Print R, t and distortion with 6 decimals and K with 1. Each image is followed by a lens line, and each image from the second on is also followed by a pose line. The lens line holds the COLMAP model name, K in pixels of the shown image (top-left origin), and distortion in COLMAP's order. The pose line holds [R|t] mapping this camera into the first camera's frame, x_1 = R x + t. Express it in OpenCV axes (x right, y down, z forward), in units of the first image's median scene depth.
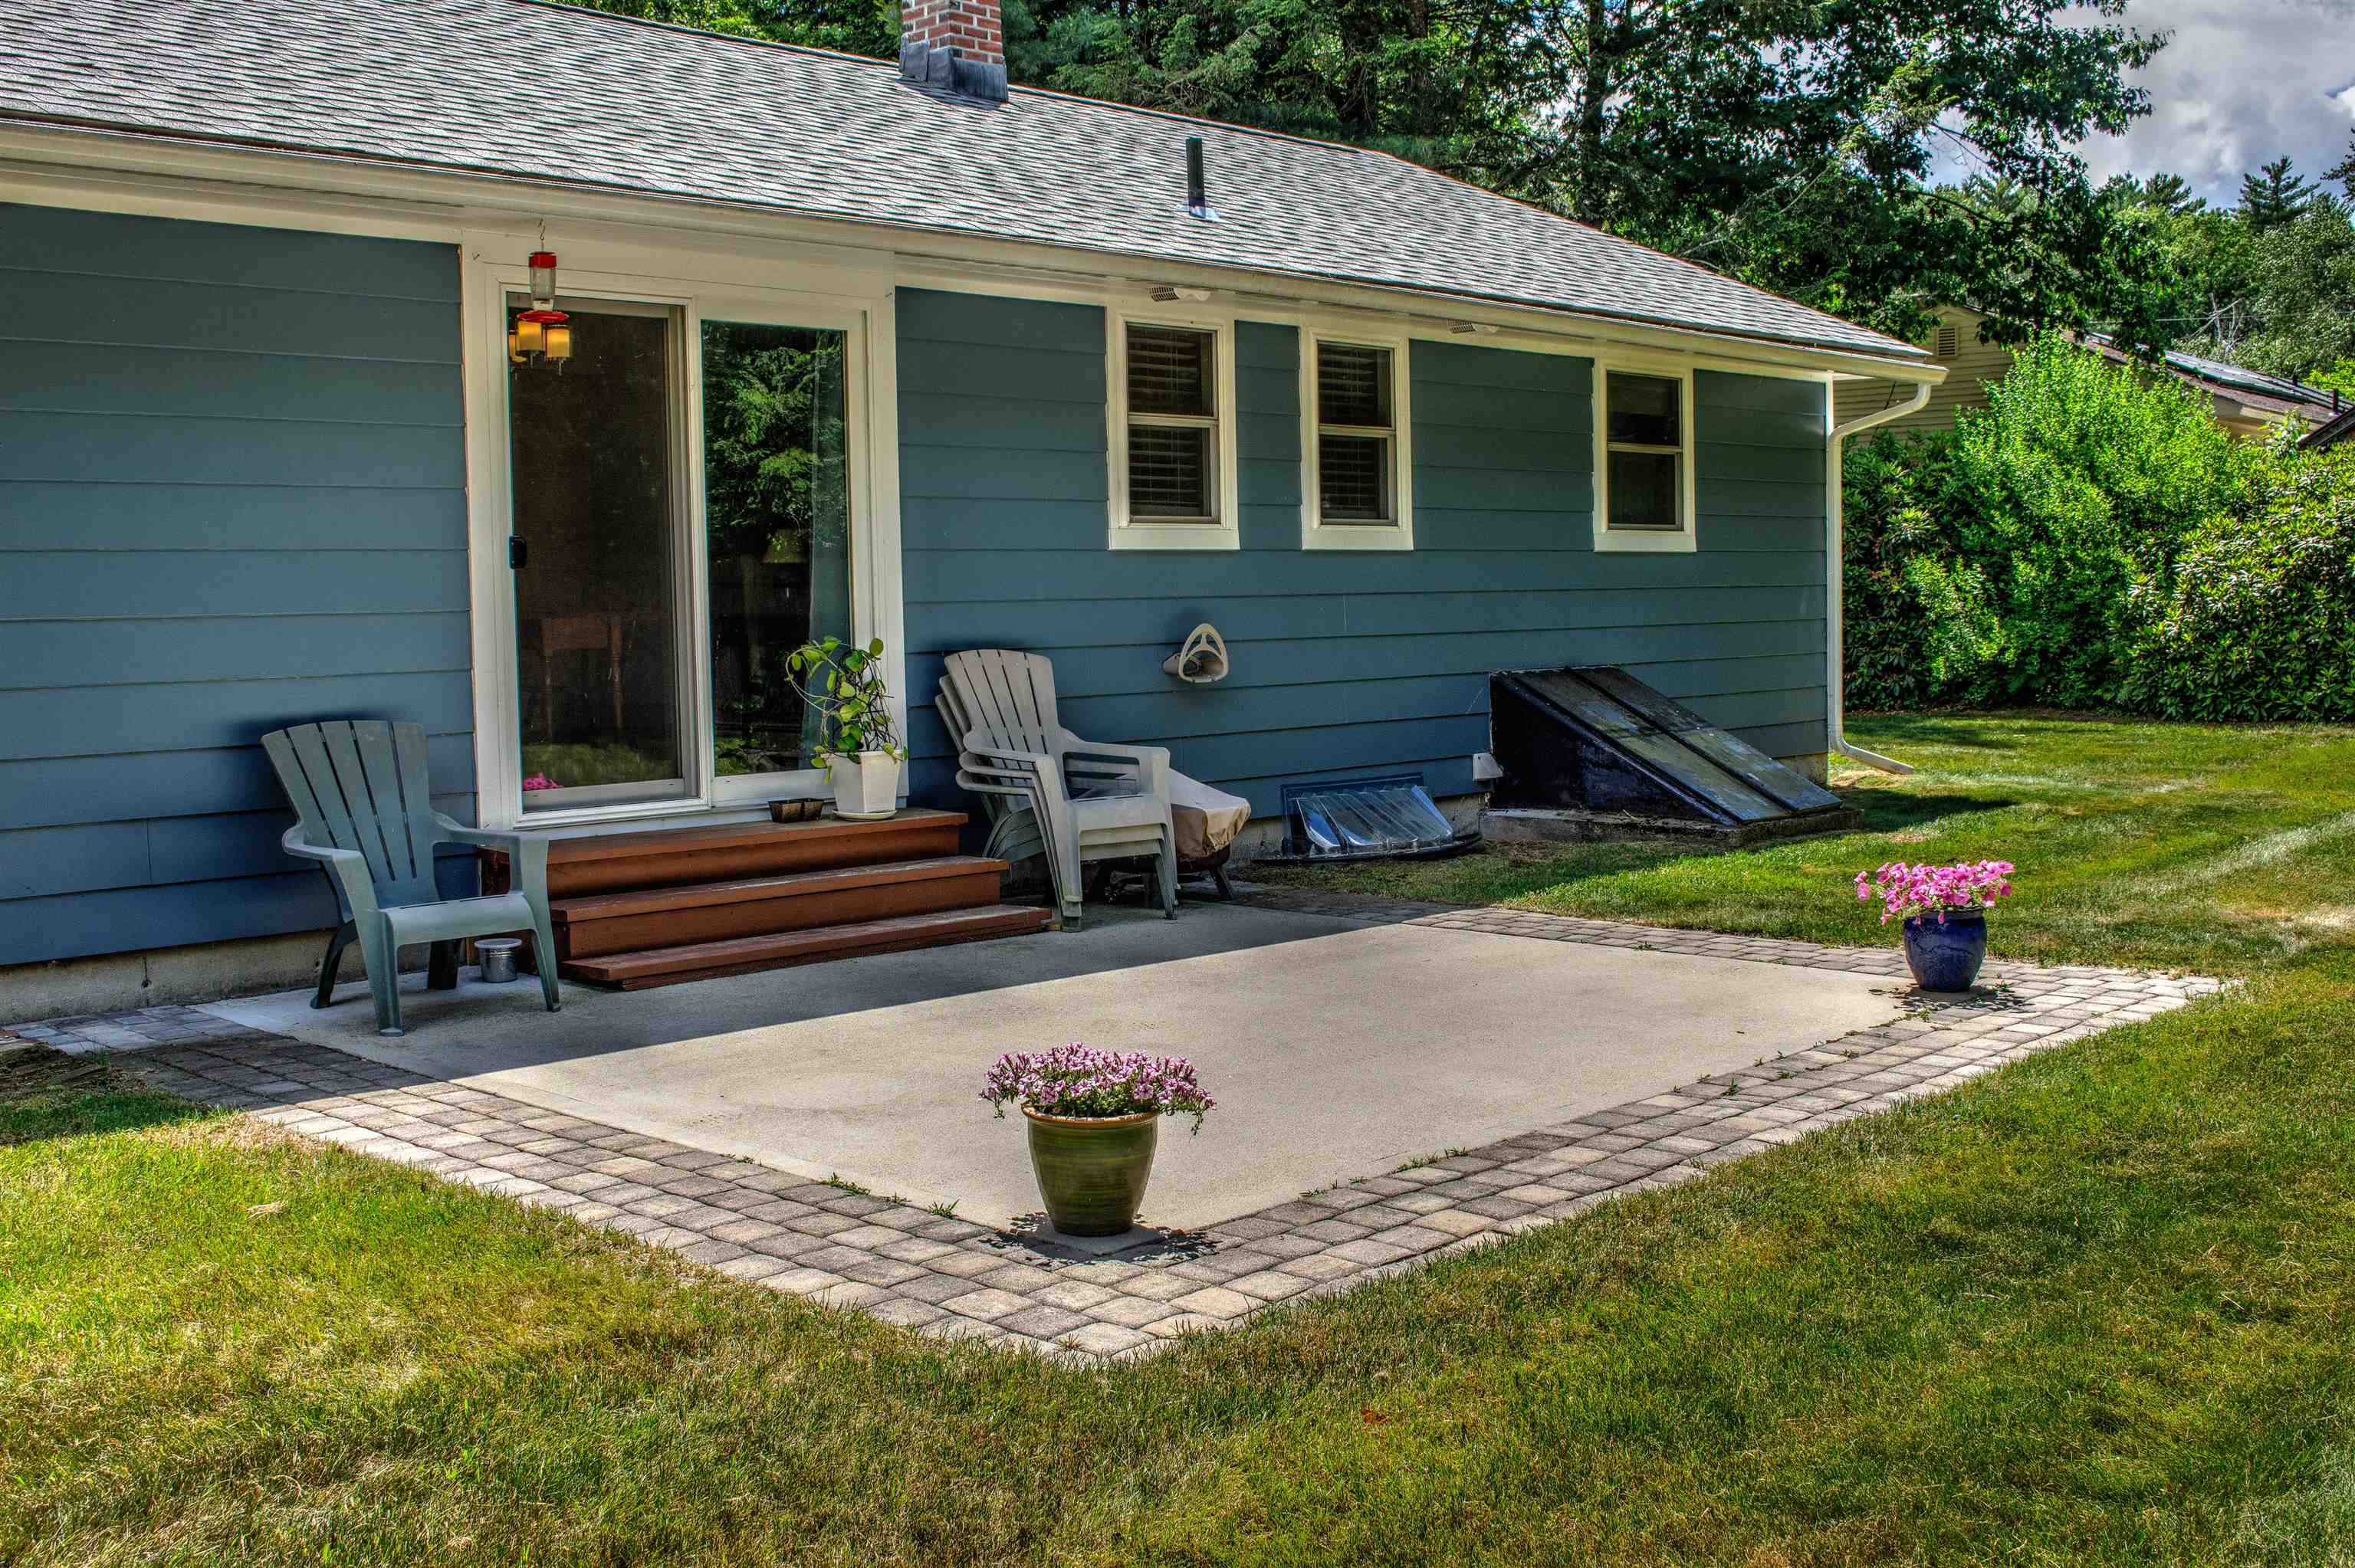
lens RADIAL K [[2371.4, 0, 1171.3], [0, 2371.4, 784.5], [0, 0, 1]] dist [-0.122680, 0.000000]
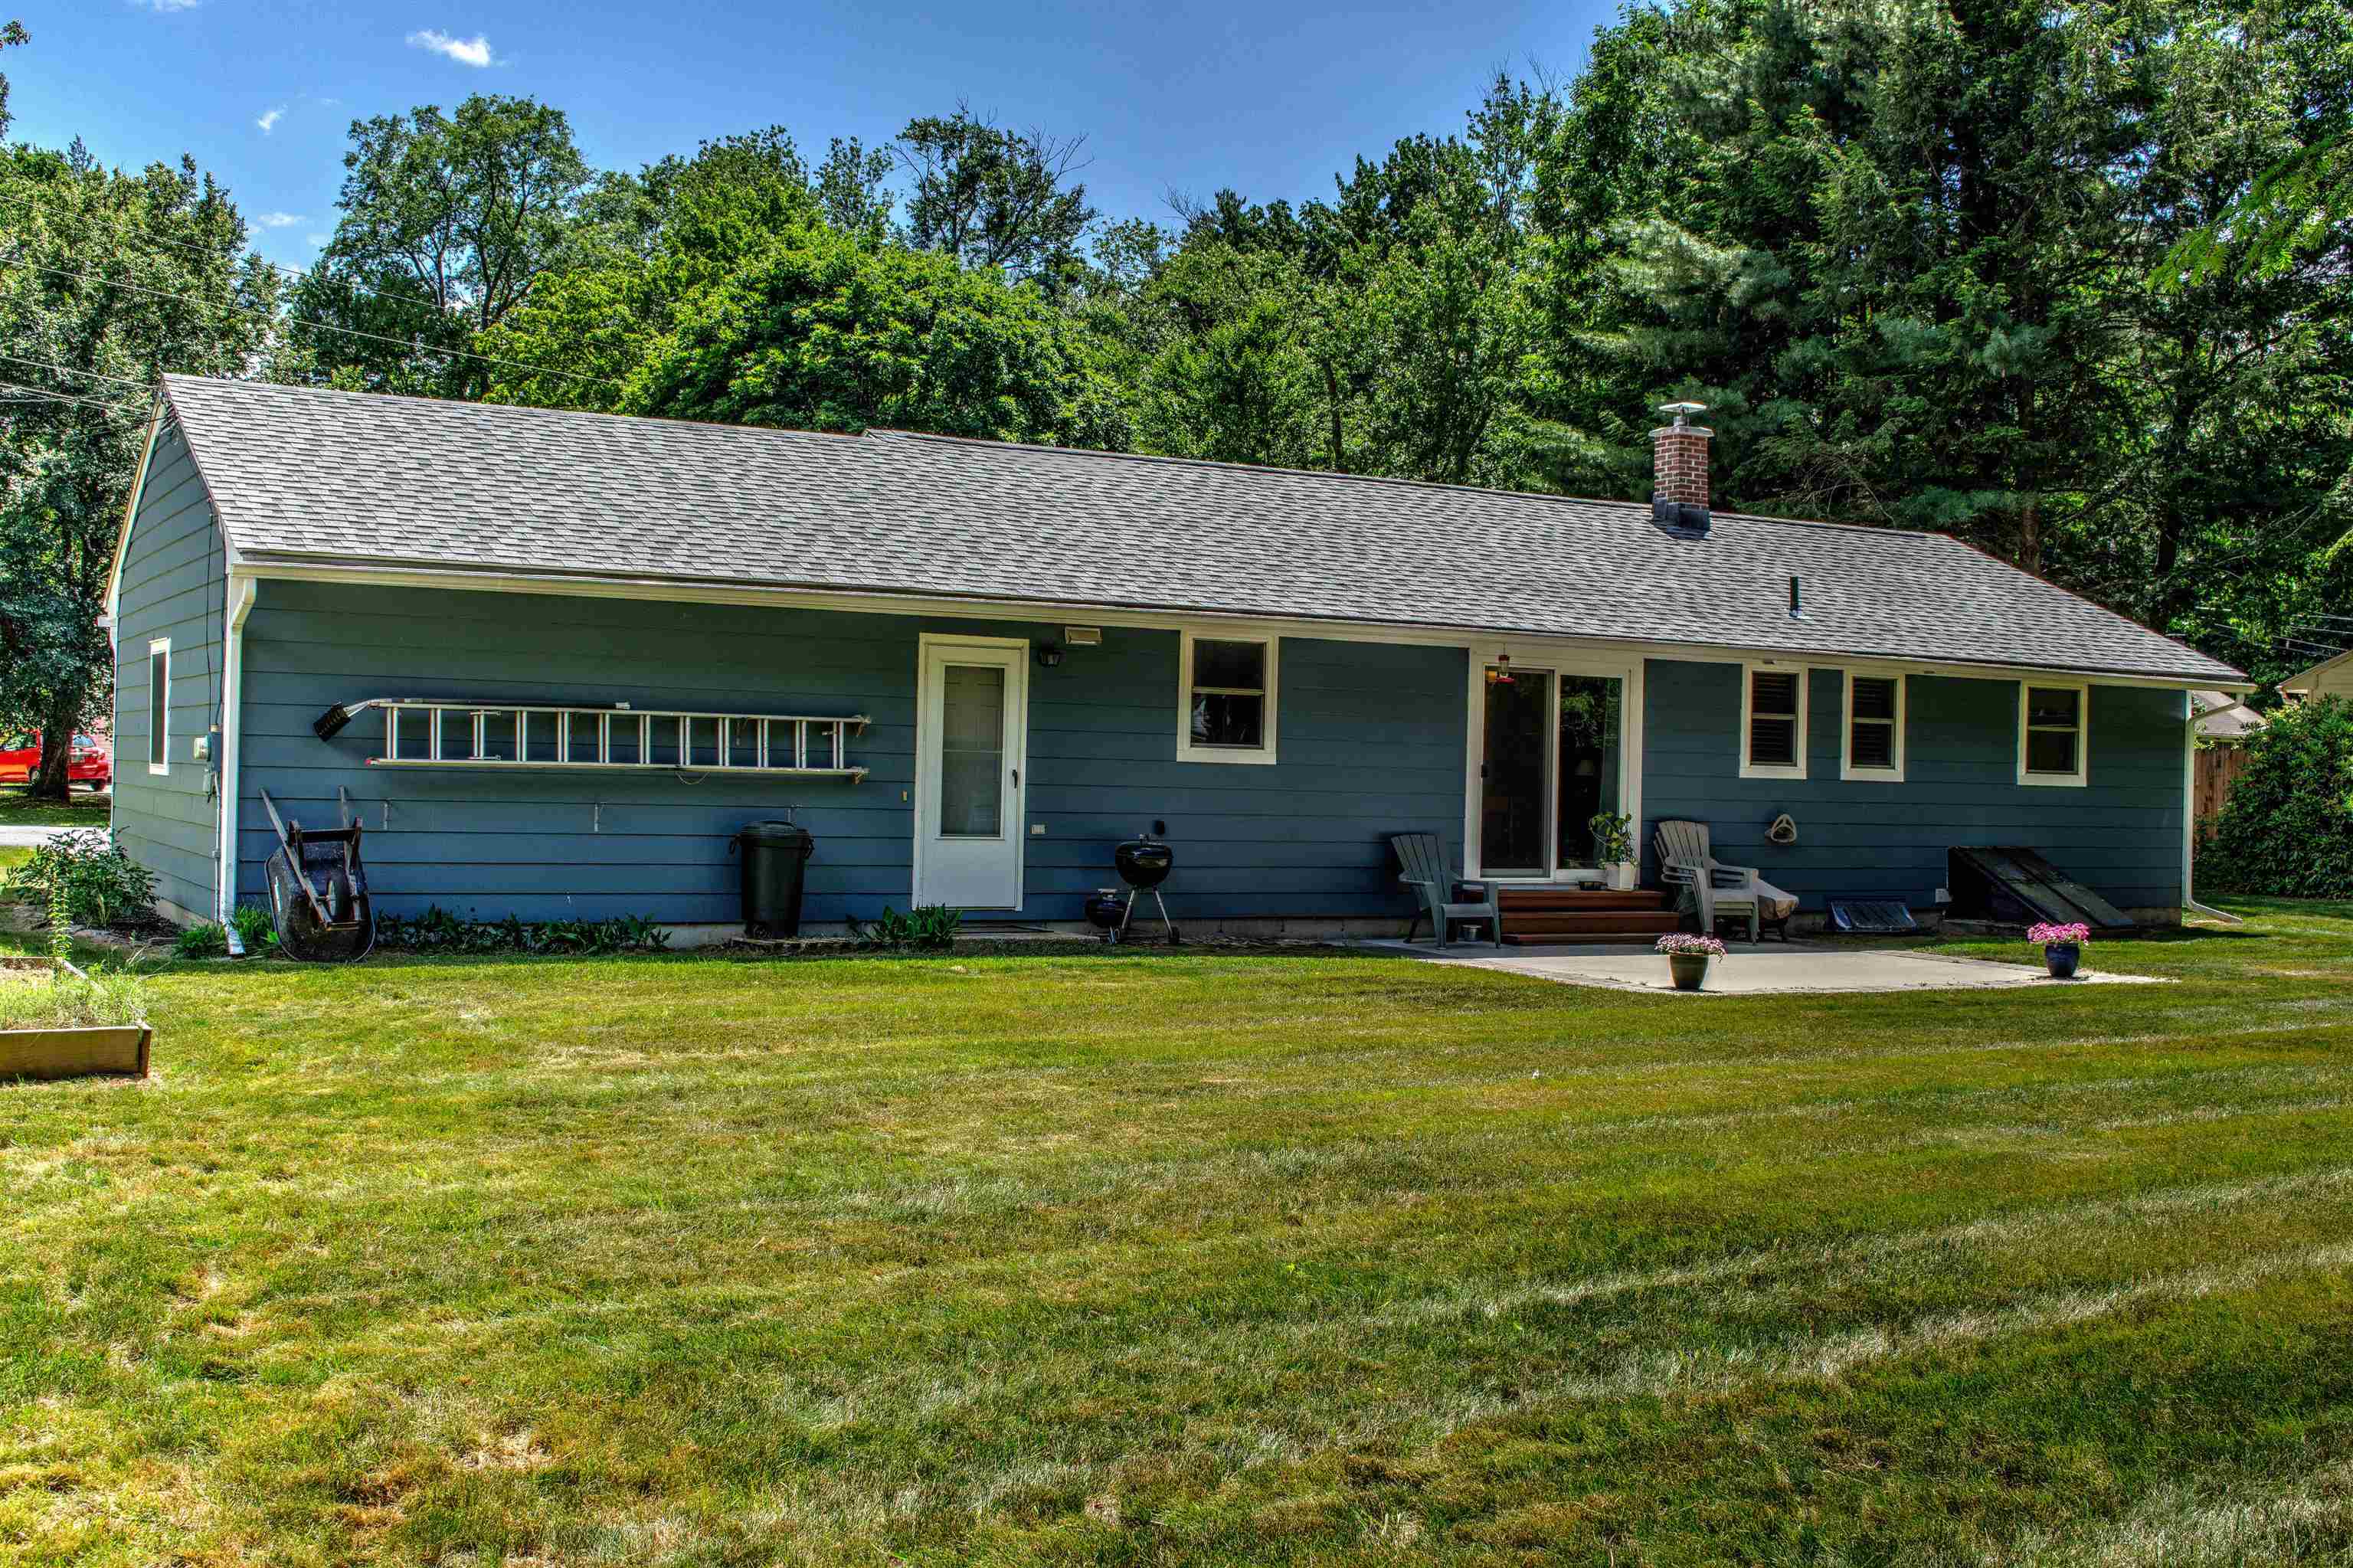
lens RADIAL K [[2369.8, 0, 1164.9], [0, 2369.8, 775.9], [0, 0, 1]] dist [-0.122680, 0.000000]
pose [[0.950800, 0.041674, -0.306989, 0.132282], [-0.065799, 0.995468, -0.068656, 0.079151], [0.302737, 0.085478, 0.949233, -1.171327]]
